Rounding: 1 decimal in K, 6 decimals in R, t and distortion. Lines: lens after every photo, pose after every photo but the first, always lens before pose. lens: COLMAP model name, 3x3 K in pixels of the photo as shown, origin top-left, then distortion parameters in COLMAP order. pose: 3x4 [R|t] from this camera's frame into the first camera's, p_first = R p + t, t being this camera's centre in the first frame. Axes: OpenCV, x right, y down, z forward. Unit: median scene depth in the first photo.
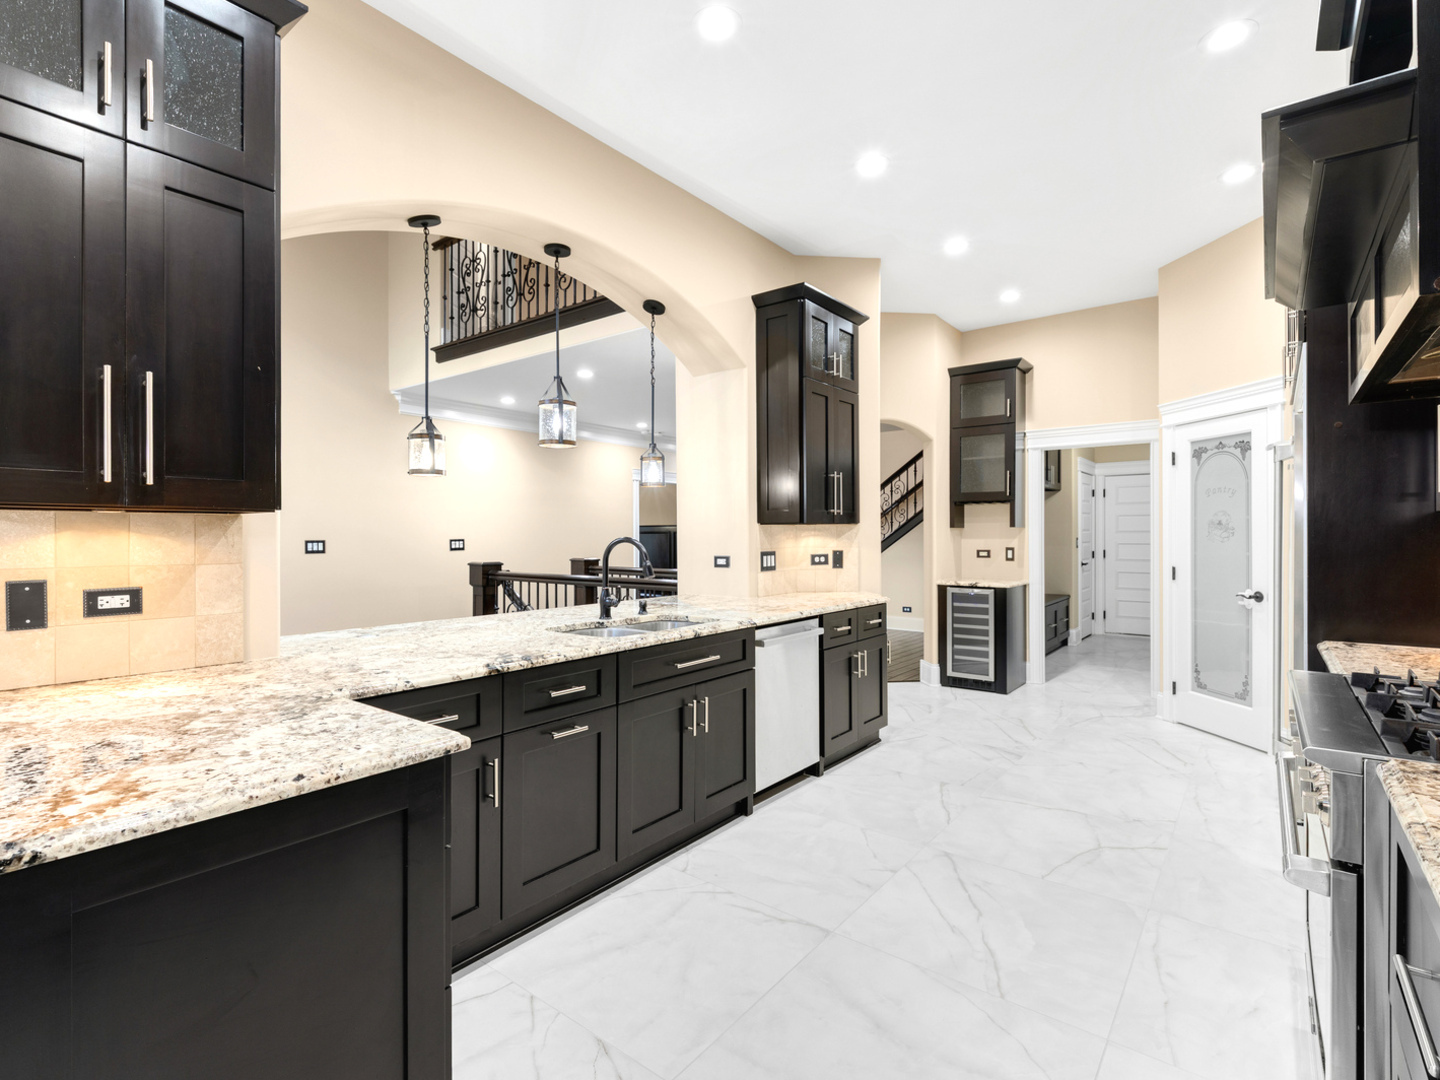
lens RADIAL K [[707.8, 0, 705.7], [0, 707.8, 535.7], [0, 0, 1]] dist [0.022457, -0.007646]
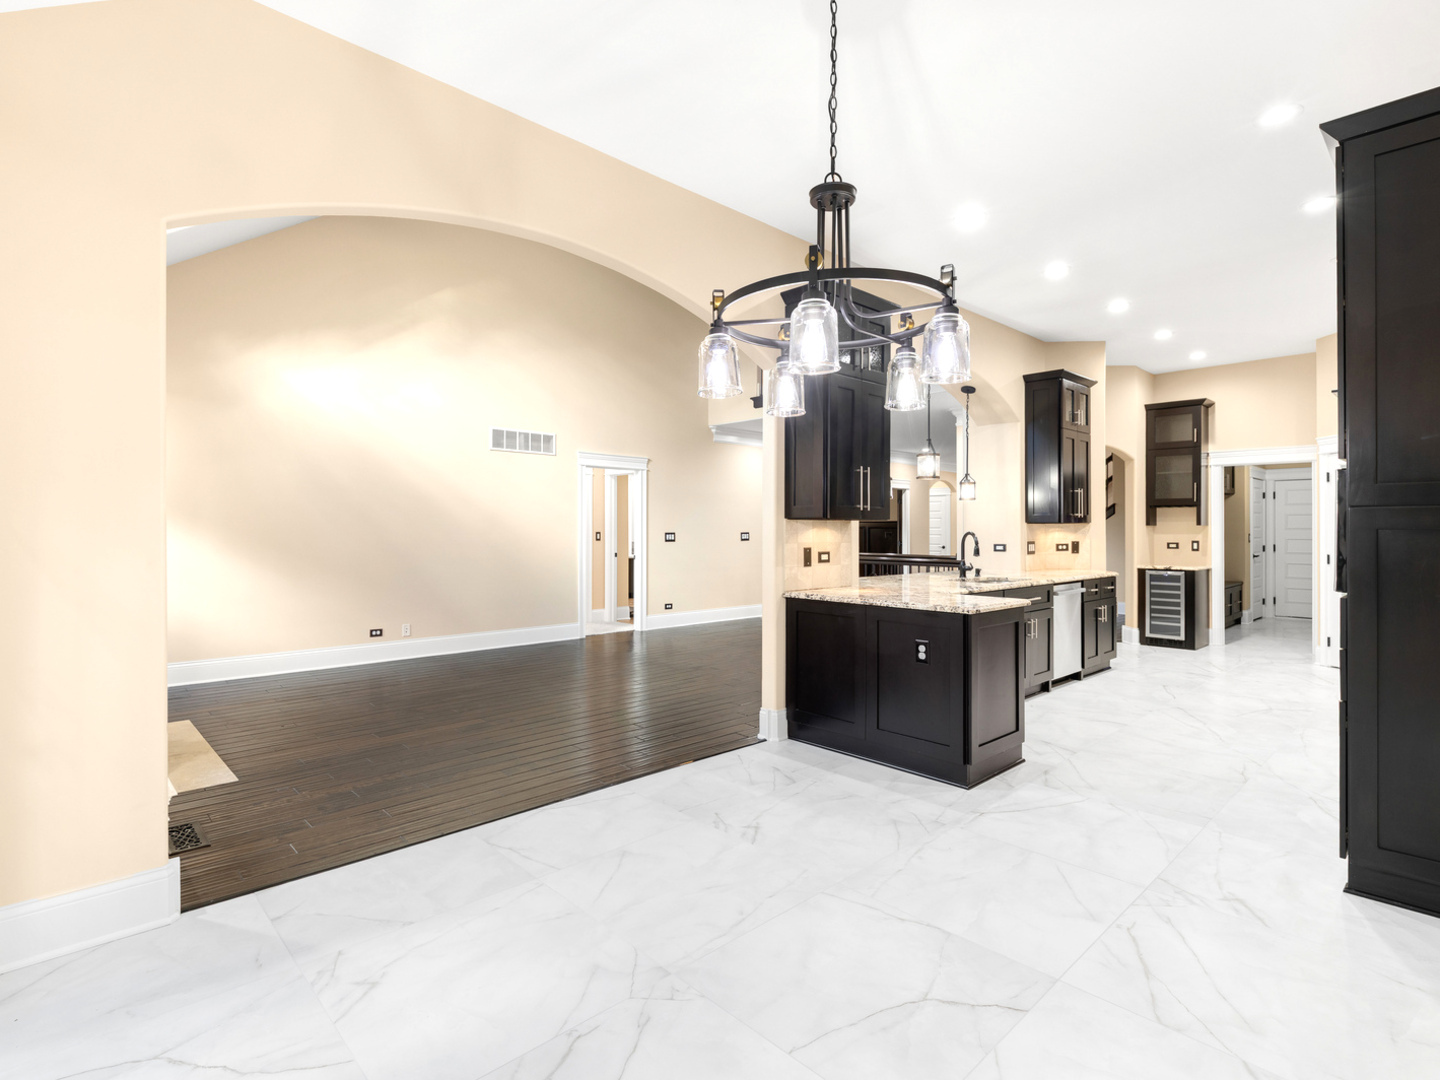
lens RADIAL K [[707.8, 0, 728.7], [0, 707.8, 526.4], [0, 0, 1]] dist [0.022457, -0.007646]
pose [[0.990240, 0.003346, -0.139329, -0.254293], [-0.004198, 0.999974, -0.005819, 0.001396], [0.139306, 0.006347, 0.990229, -0.445456]]
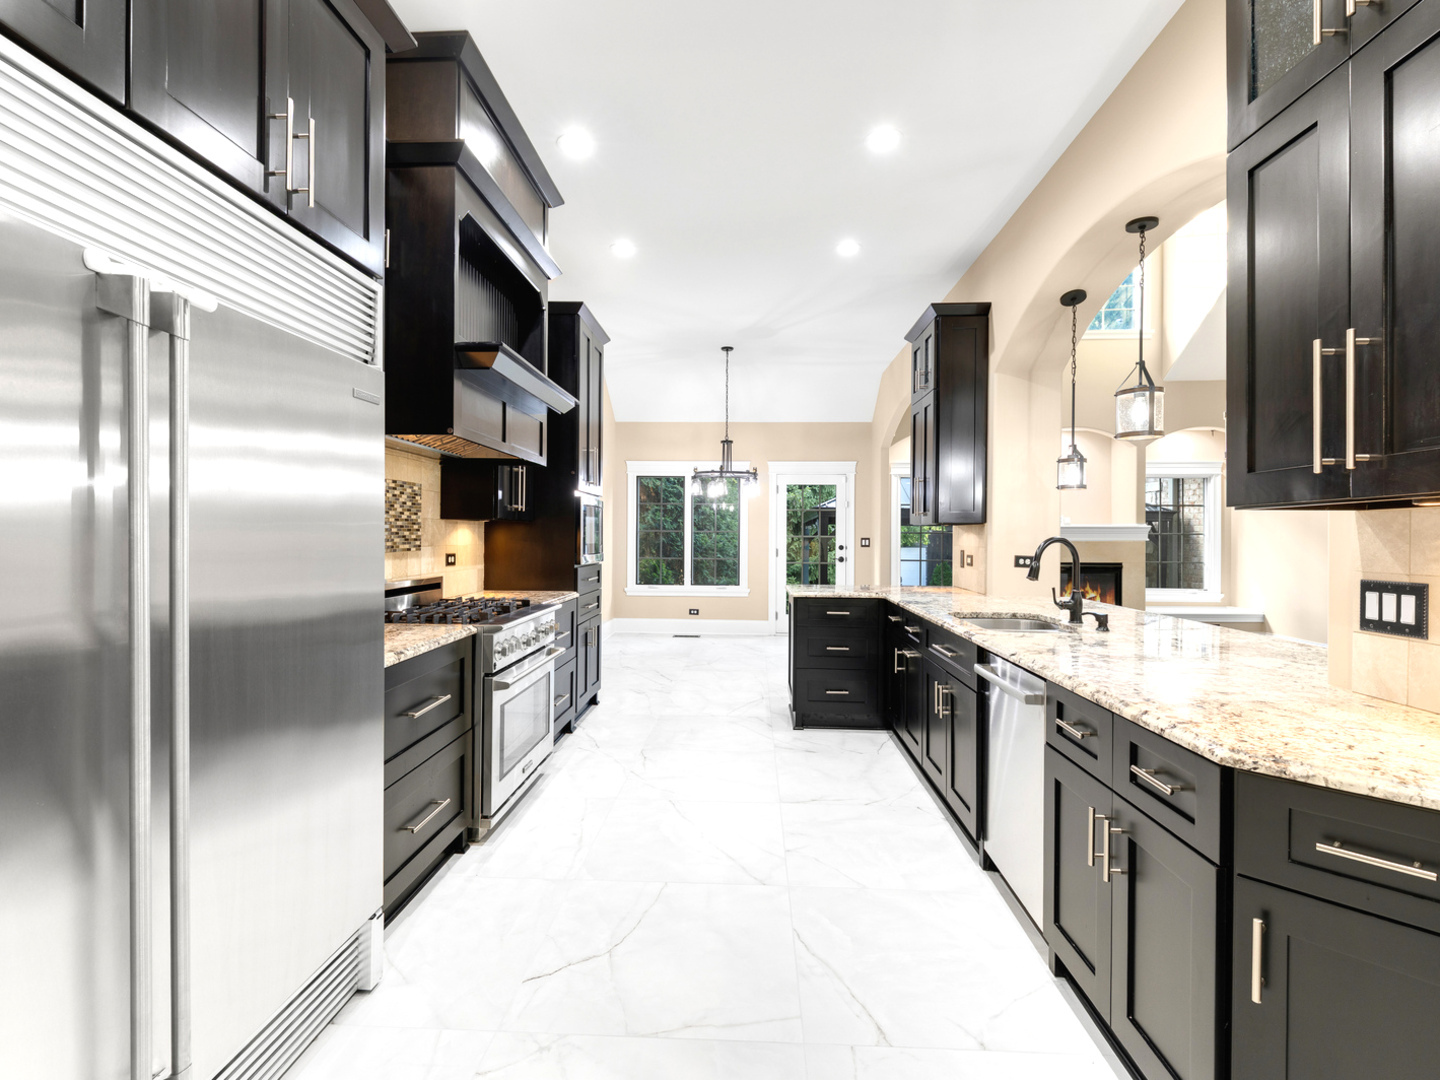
lens RADIAL K [[707.8, 0, 710.6], [0, 707.8, 529.4], [0, 0, 1]] dist [0.022457, -0.007646]
pose [[-0.817513, -0.007600, -0.575860, 0.442332], [-0.008260, 0.999965, -0.001472, -0.001156], [0.575851, 0.003553, -0.817547, 0.819784]]
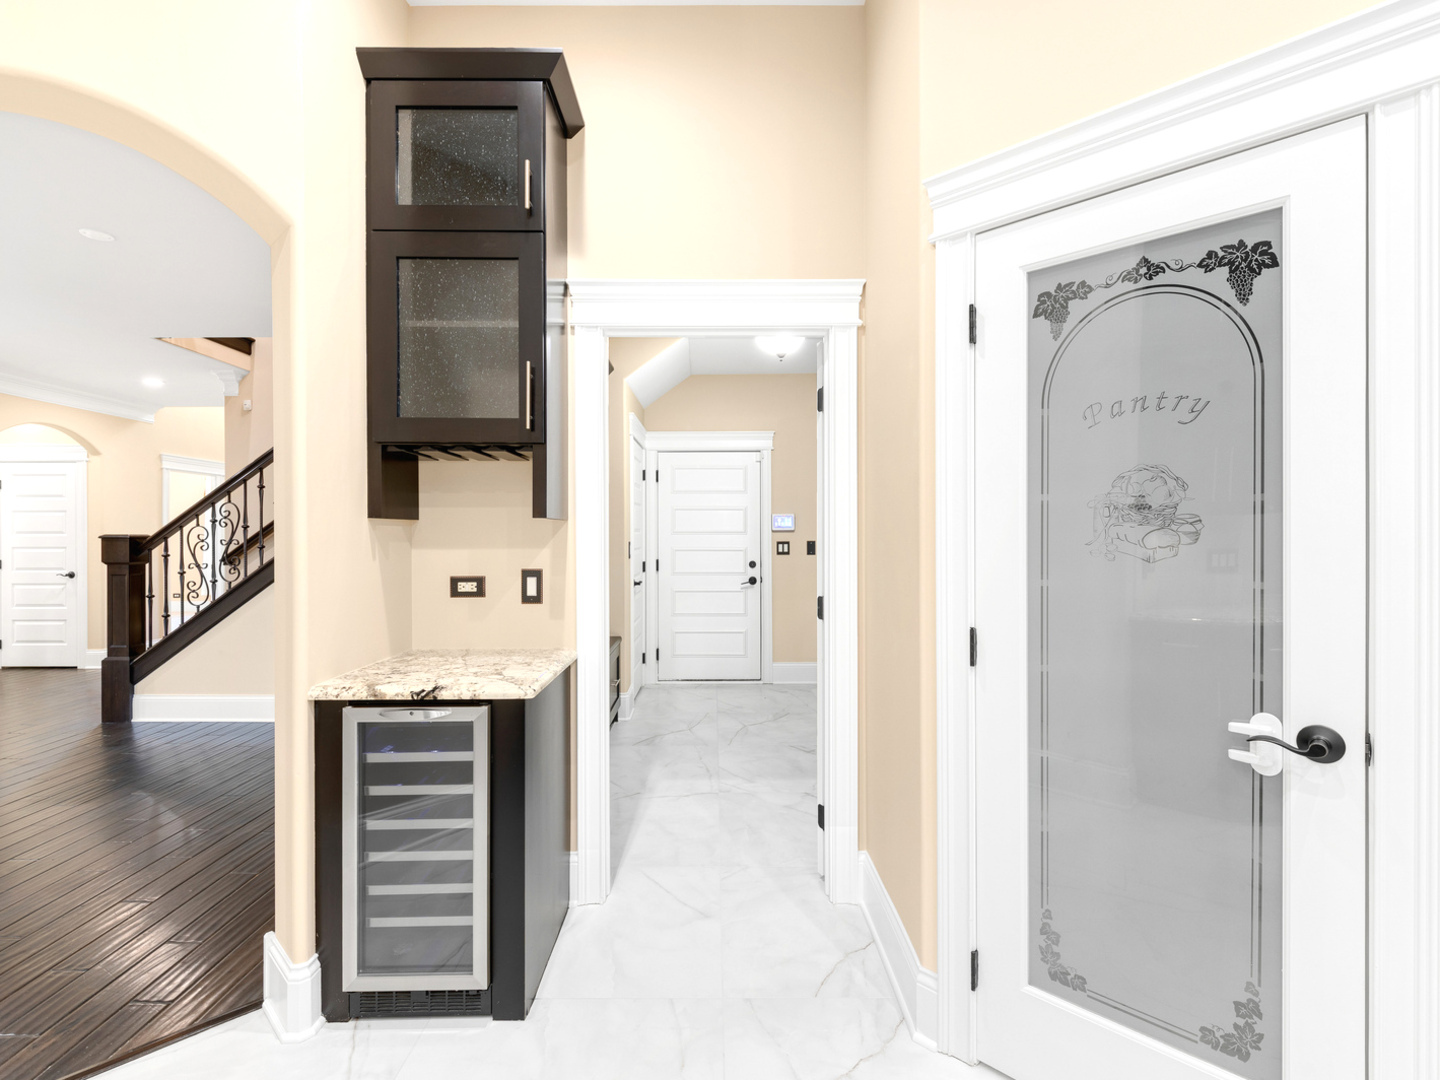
lens RADIAL K [[707.8, 0, 727.2], [0, 707.8, 545.9], [0, 0, 1]] dist [0.022457, -0.007646]
pose [[0.774351, -0.006351, 0.632724, 0.277642], [-0.001482, 0.999929, 0.011850, -0.001924], [-0.632754, -0.010113, 0.774287, 0.662017]]
